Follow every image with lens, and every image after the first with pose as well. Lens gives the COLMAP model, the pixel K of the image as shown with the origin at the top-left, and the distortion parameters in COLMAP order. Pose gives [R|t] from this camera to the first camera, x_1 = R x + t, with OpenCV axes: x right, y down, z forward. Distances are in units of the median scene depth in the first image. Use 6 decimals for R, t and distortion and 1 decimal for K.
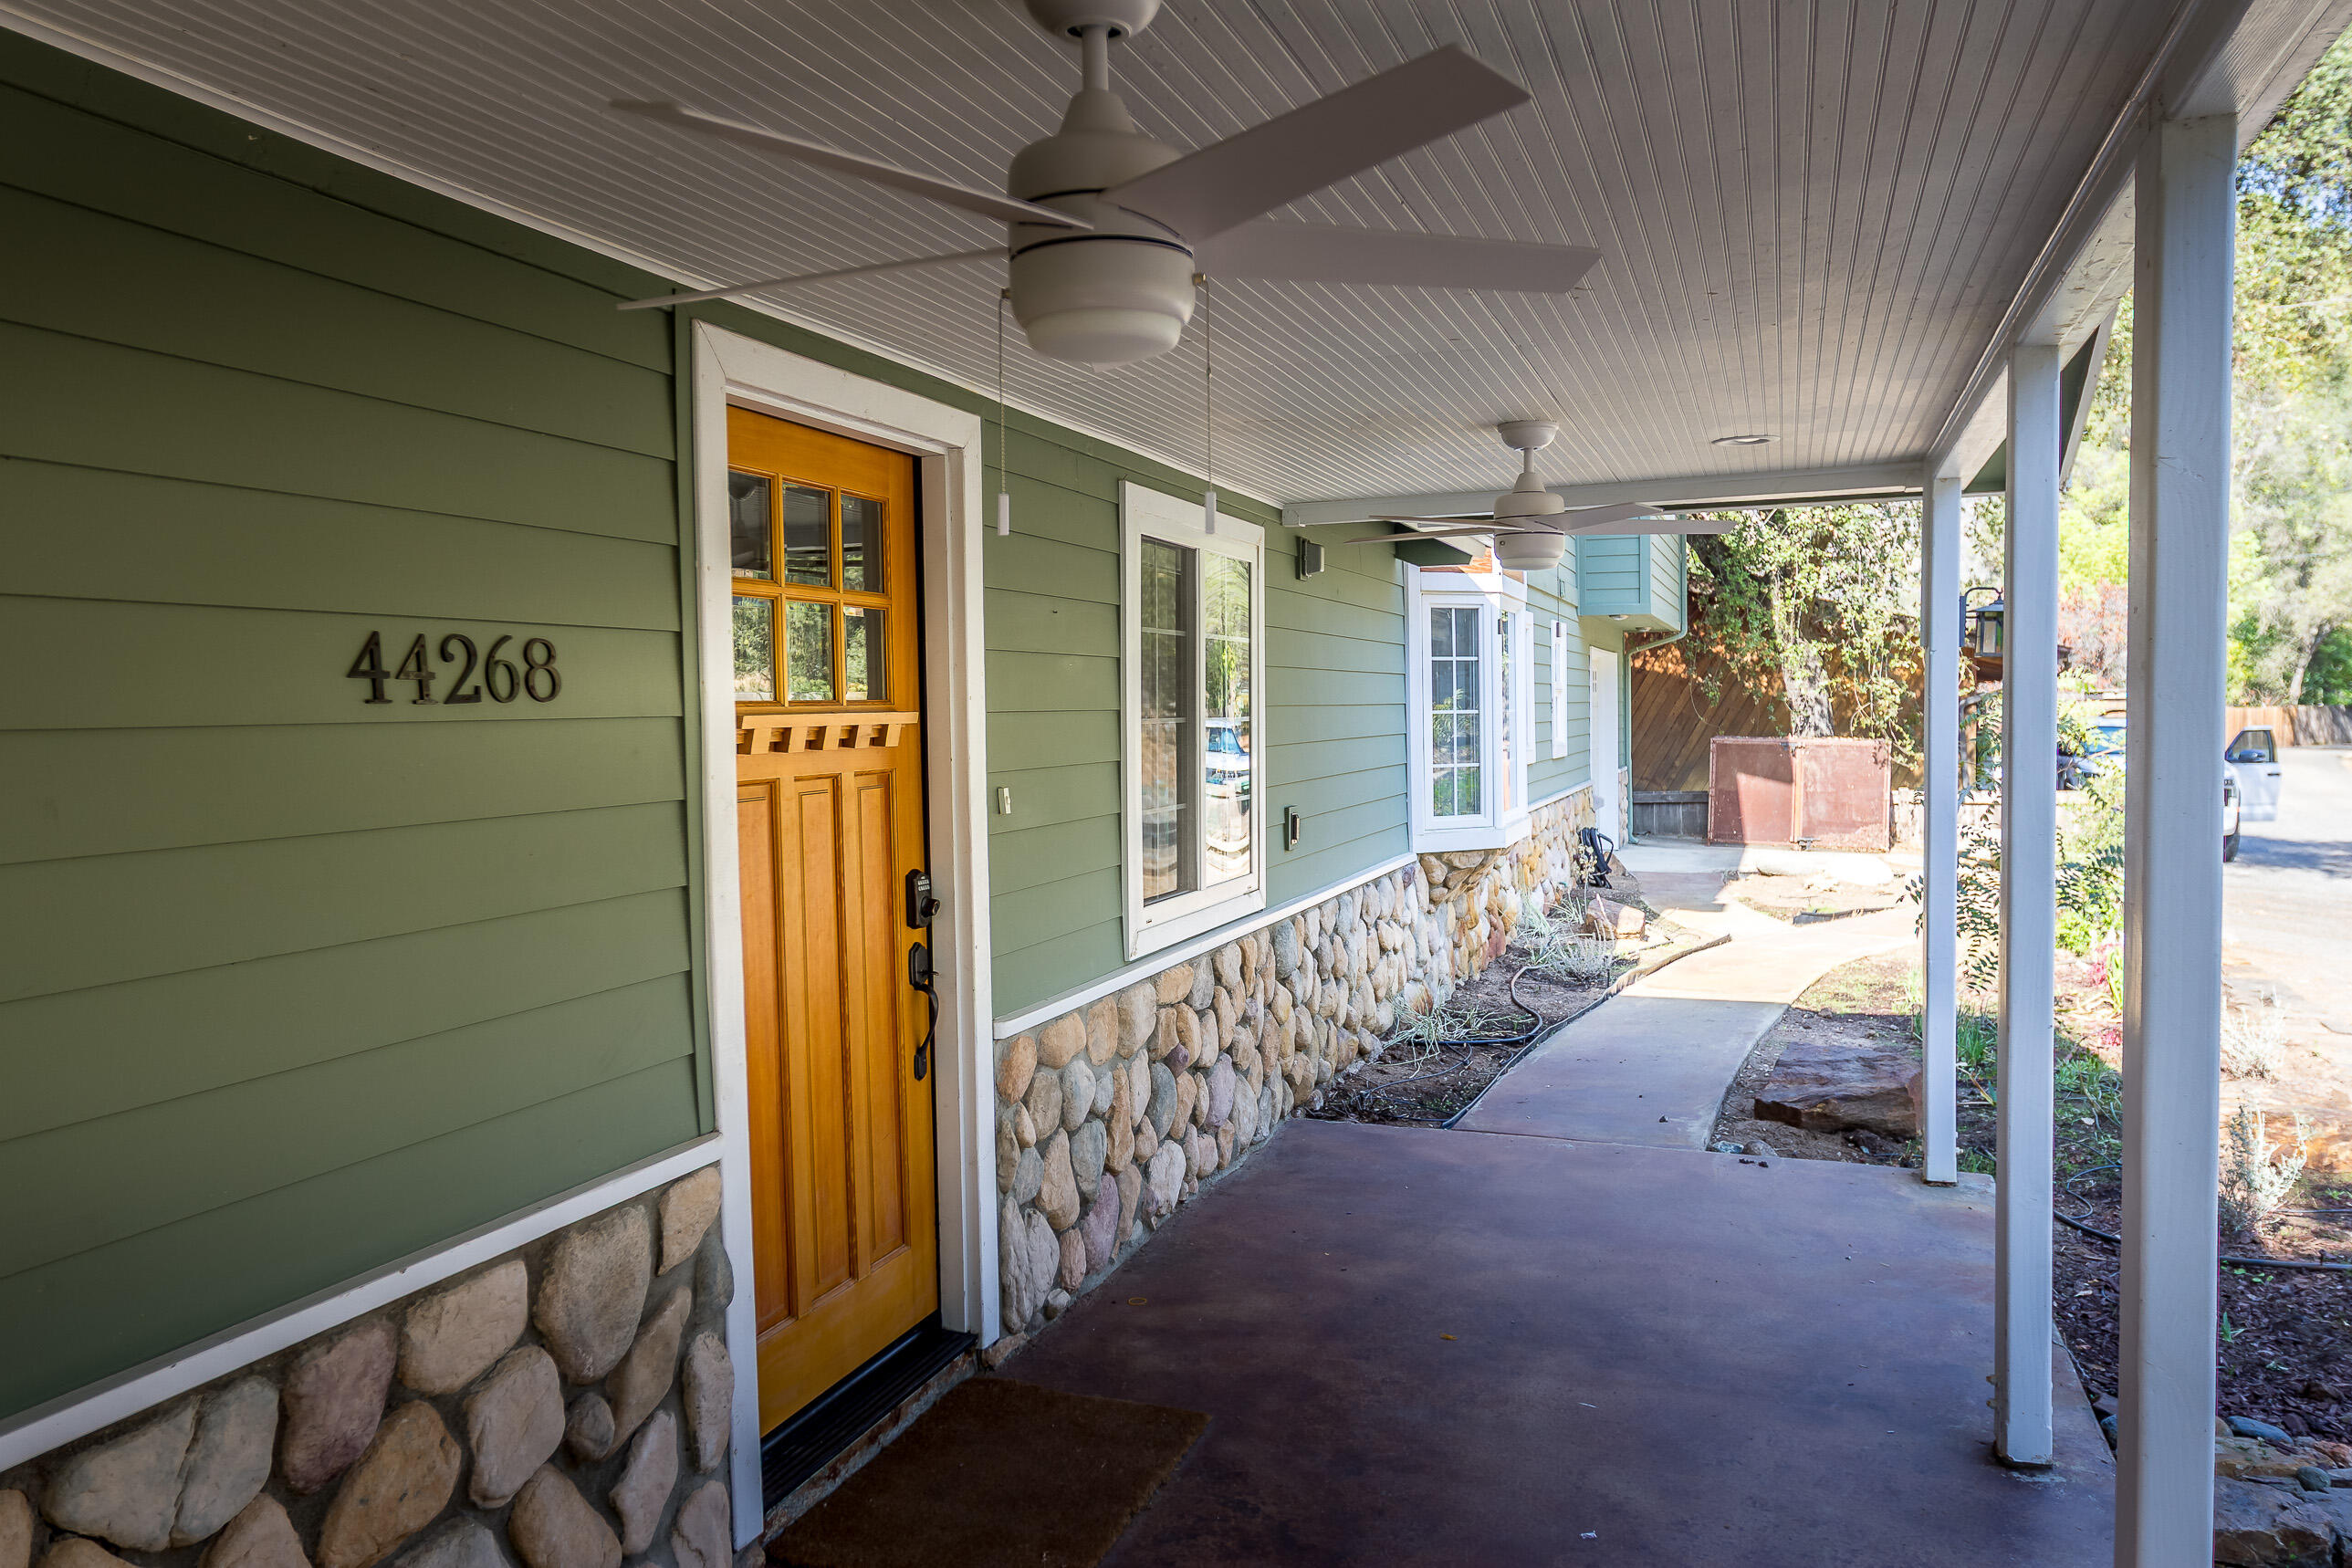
lens RADIAL K [[1716.4, 0, 1176.0], [0, 1716.4, 784.0], [0, 0, 1]] dist [-0.001072, 0.004271]
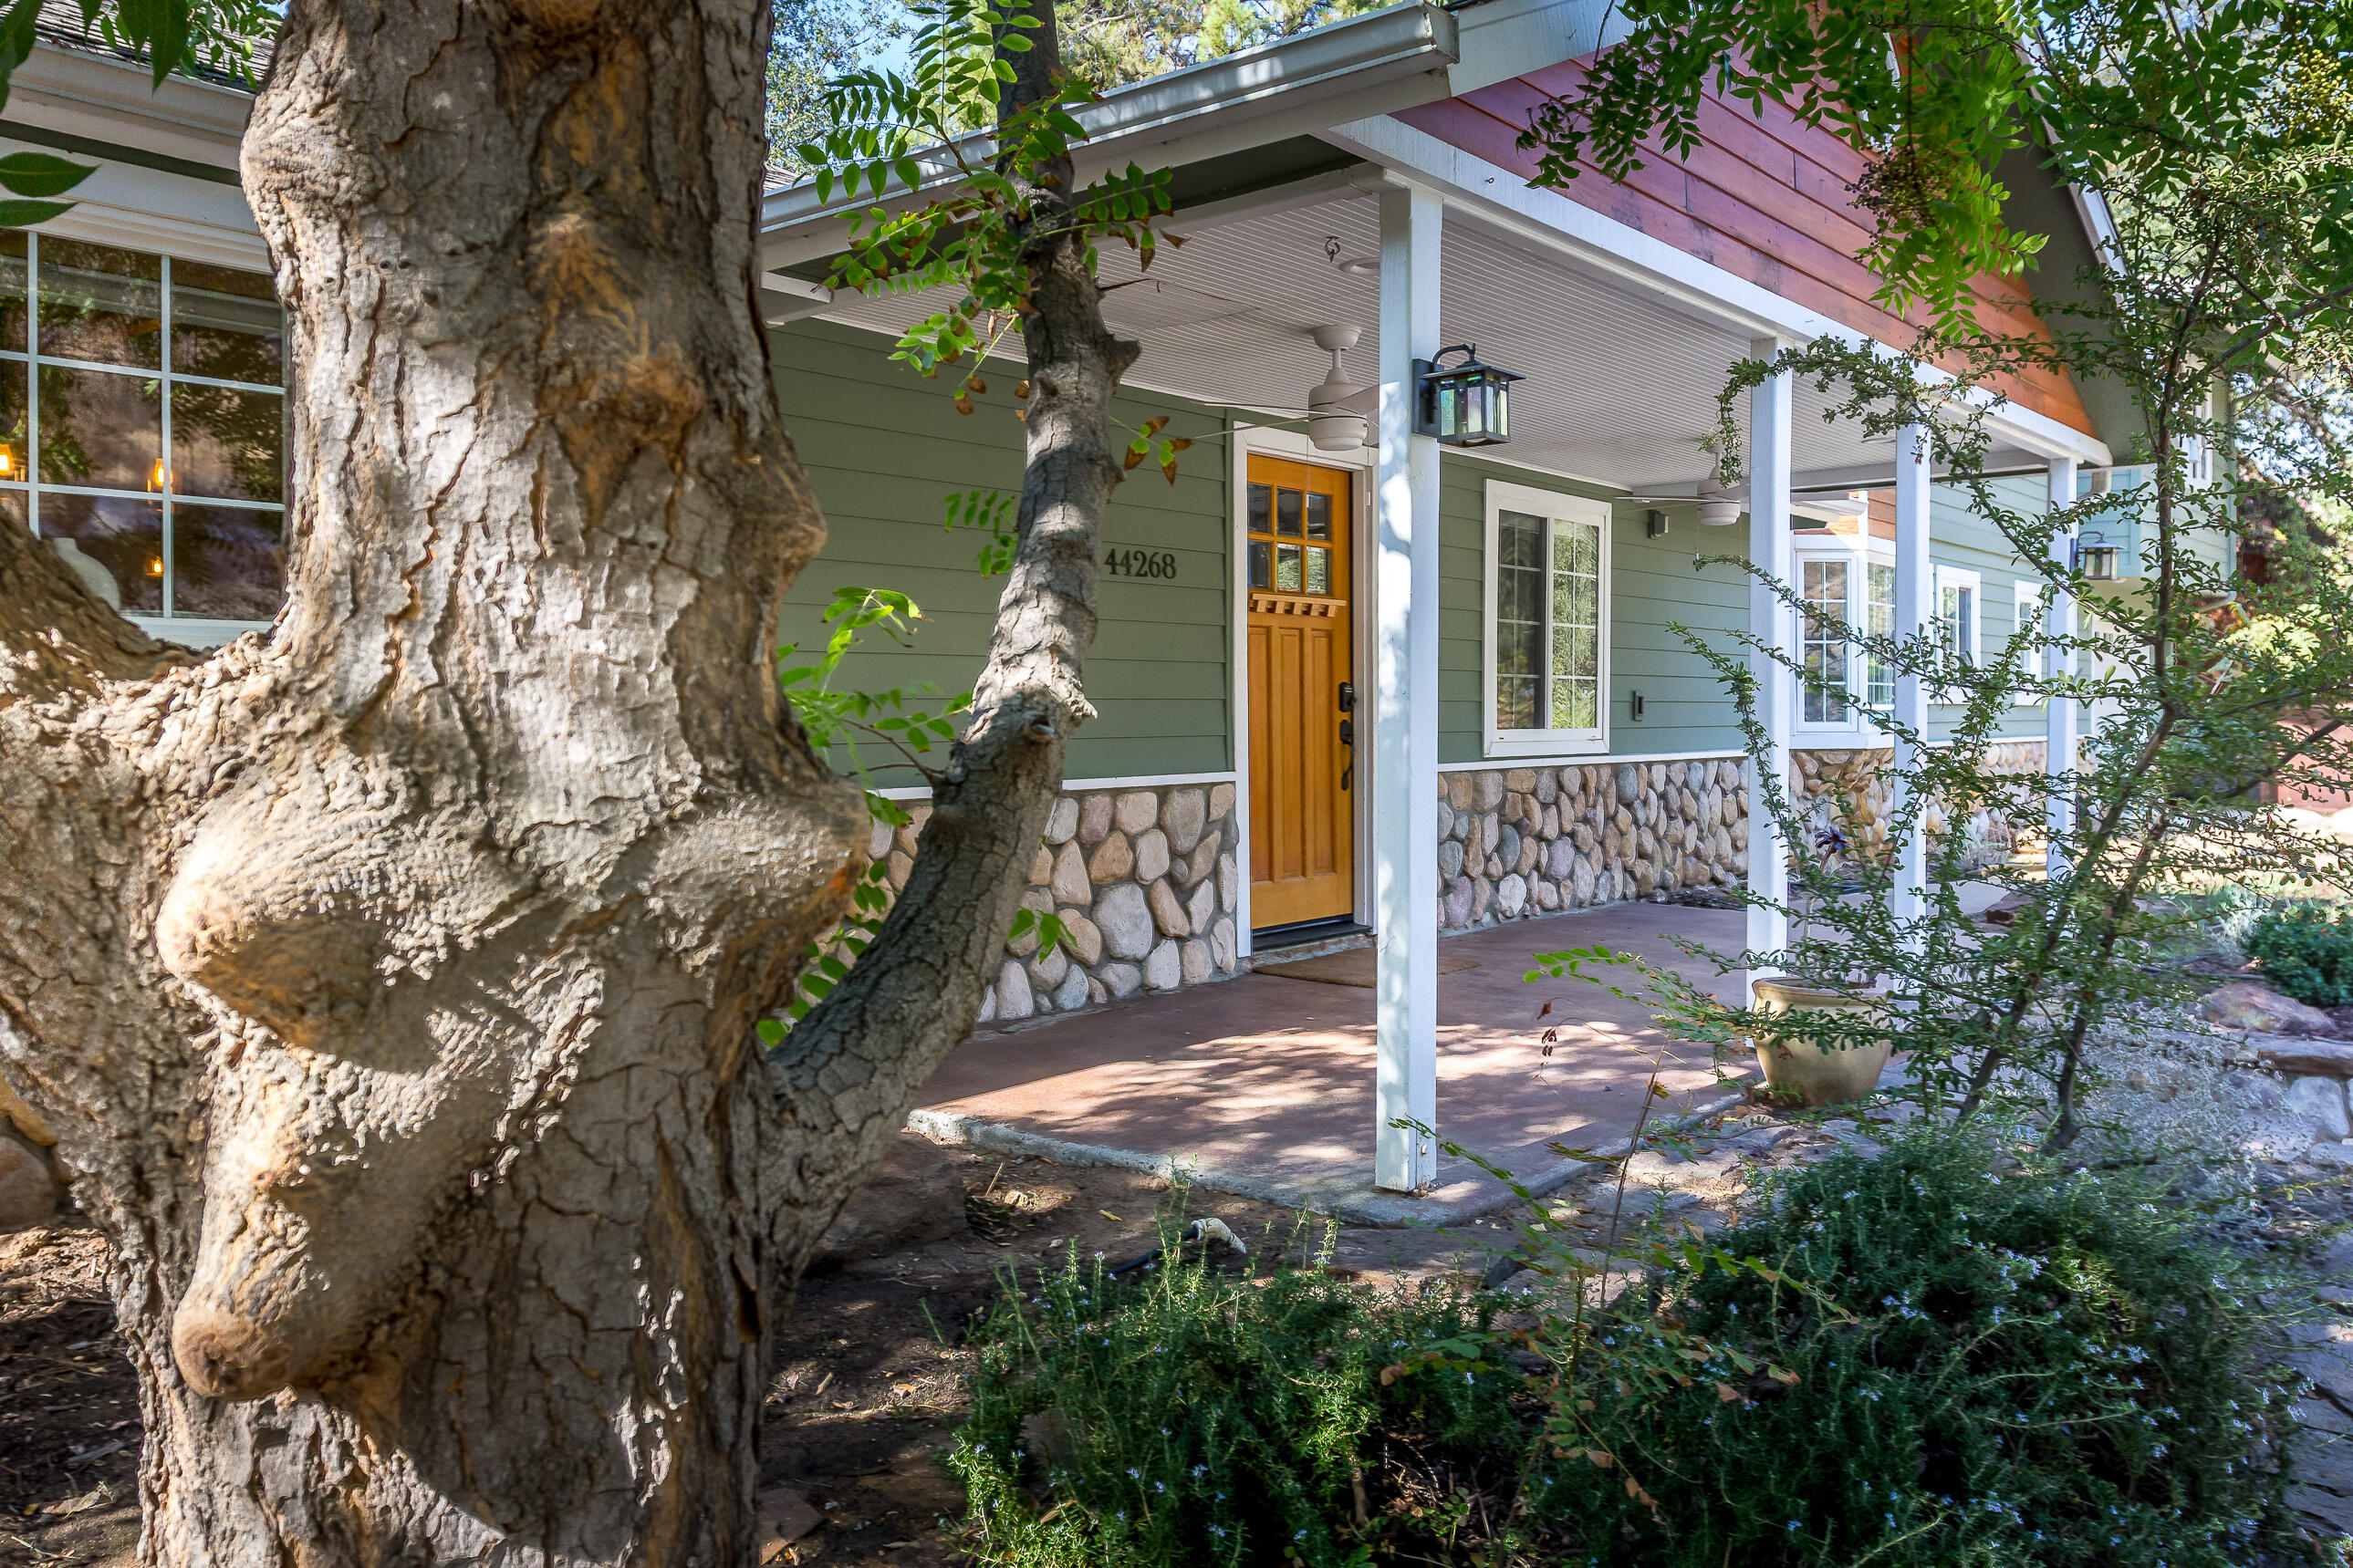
lens RADIAL K [[1716.9, 0, 1176.5], [0, 1716.9, 784.0], [0, 0, 1]] dist [-0.001072, 0.004271]
pose [[0.939819, 0.031083, -0.340257, 0.282640], [-0.028408, 0.999514, 0.012841, 0.121696], [0.340491, -0.002403, 0.940245, -0.760805]]
